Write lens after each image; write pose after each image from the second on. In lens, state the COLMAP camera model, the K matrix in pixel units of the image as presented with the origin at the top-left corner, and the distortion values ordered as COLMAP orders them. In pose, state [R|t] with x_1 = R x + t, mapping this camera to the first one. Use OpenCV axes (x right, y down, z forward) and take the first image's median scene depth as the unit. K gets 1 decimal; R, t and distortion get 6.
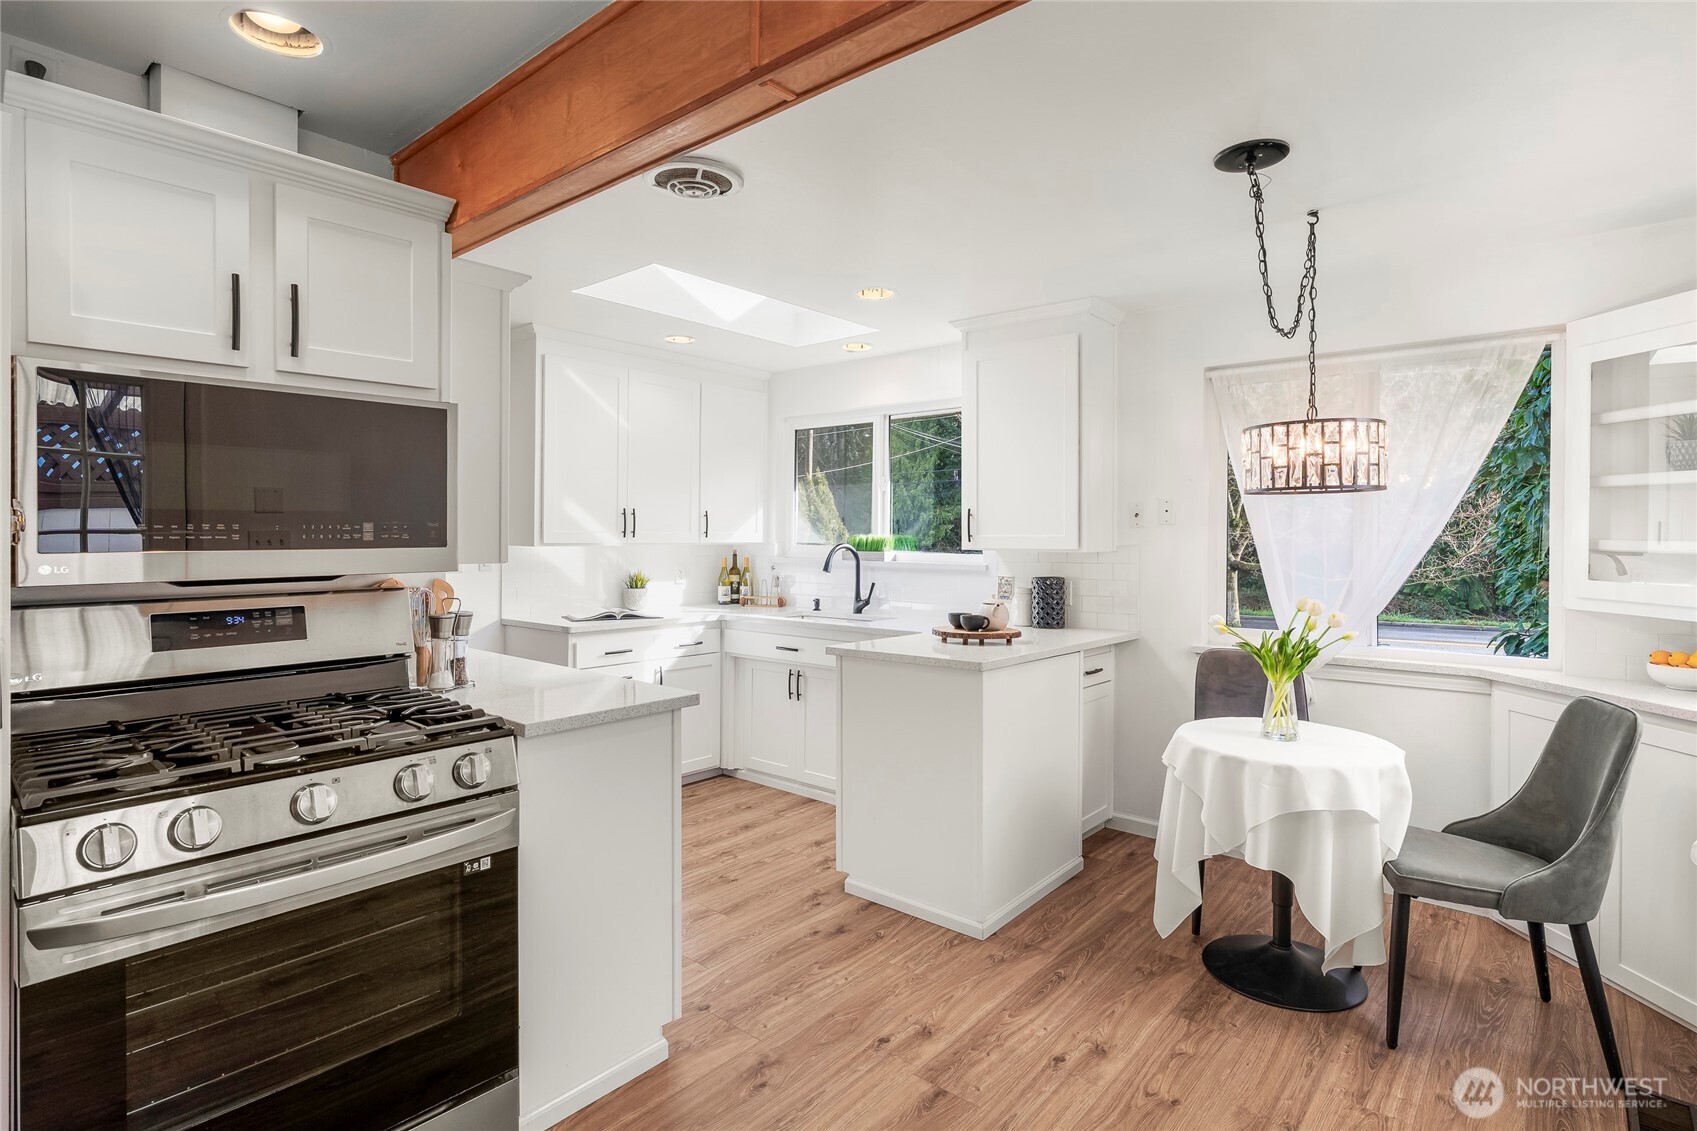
lens RADIAL K [[830.8, 0, 849.0], [0, 830.8, 549.0], [0, 0, 1]] dist [-0.002159, -0.000003]
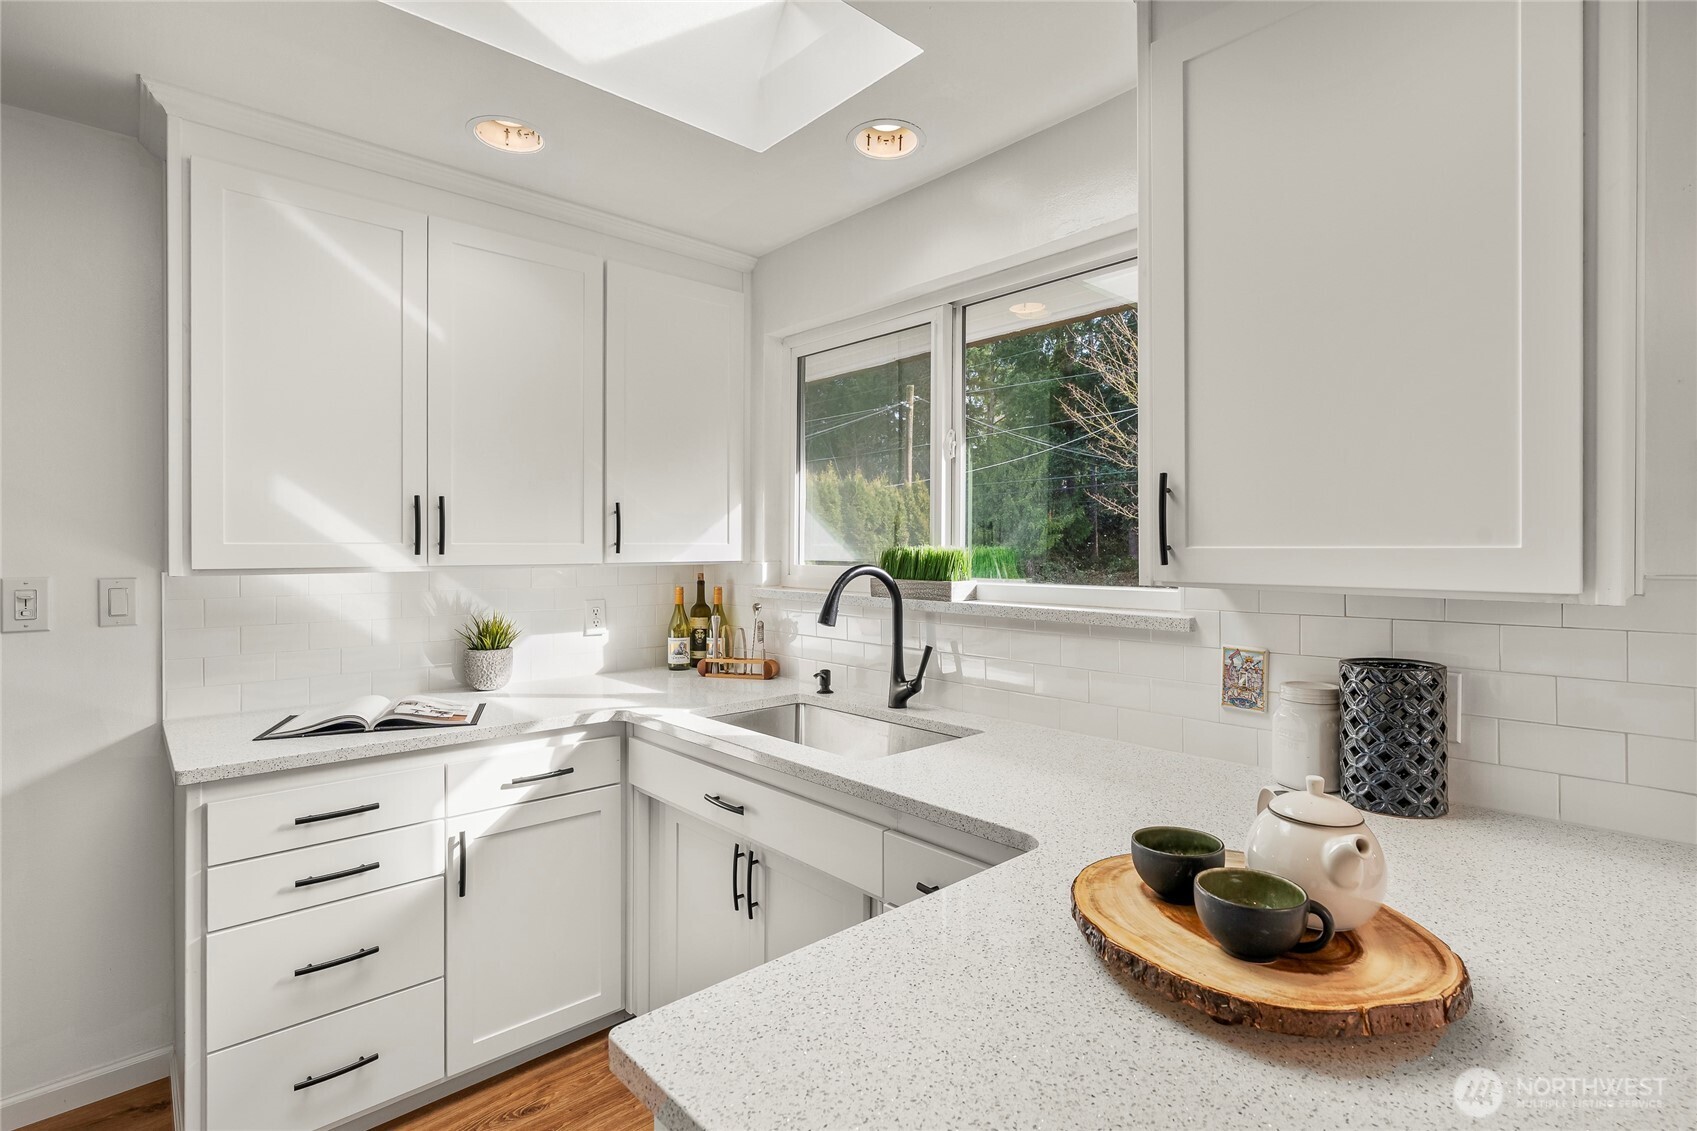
lens RADIAL K [[800.2, 0, 860.9], [0, 800.2, 561.2], [0, 0, 1]] dist [-0.009948, 0.001070]
pose [[0.992662, -0.003420, -0.120873, 0.045716], [0.003707, 0.999991, 0.002155, -0.009434], [0.120865, -0.002587, 0.992666, 0.522089]]
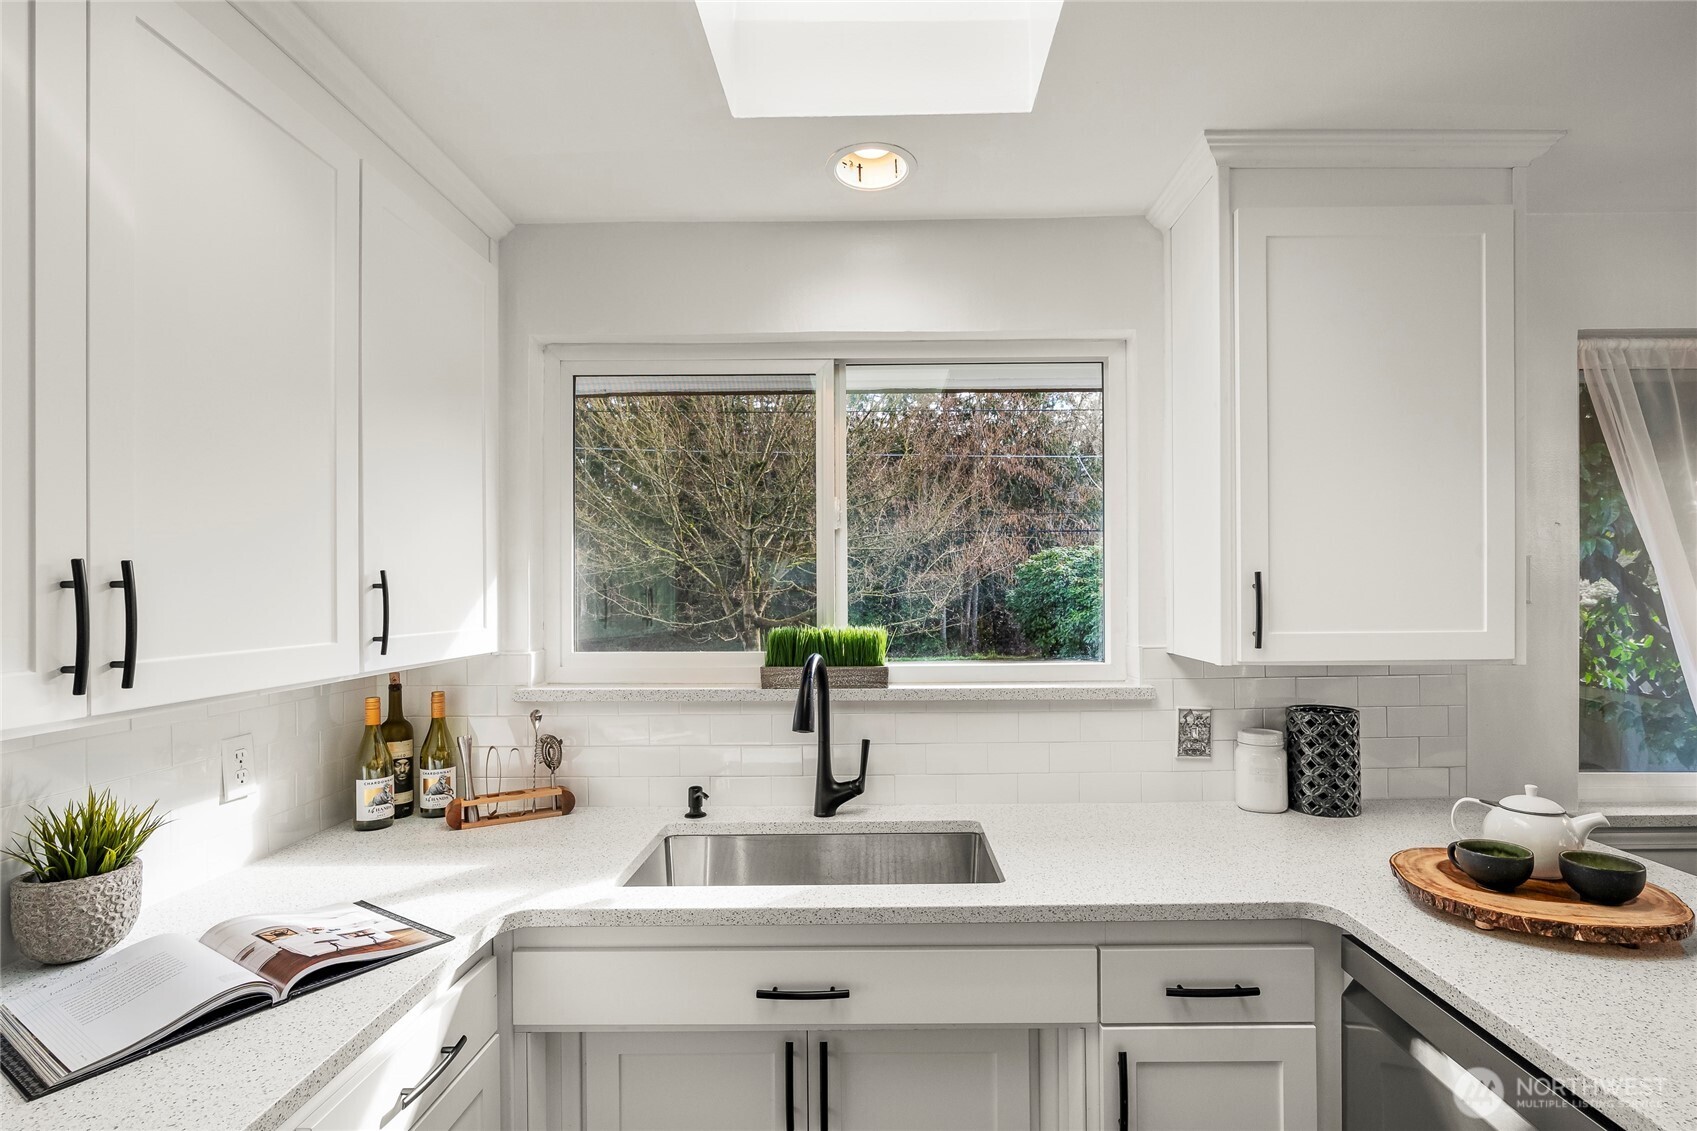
lens RADIAL K [[800.2, 0, 876.5], [0, 800.2, 597.9], [0, 0, 1]] dist [-0.009948, 0.001070]
pose [[0.771804, -0.016334, 0.635651, -0.224368], [0.021793, 0.999762, -0.000770, -0.031810], [-0.635487, 0.014447, 0.771977, 0.658049]]
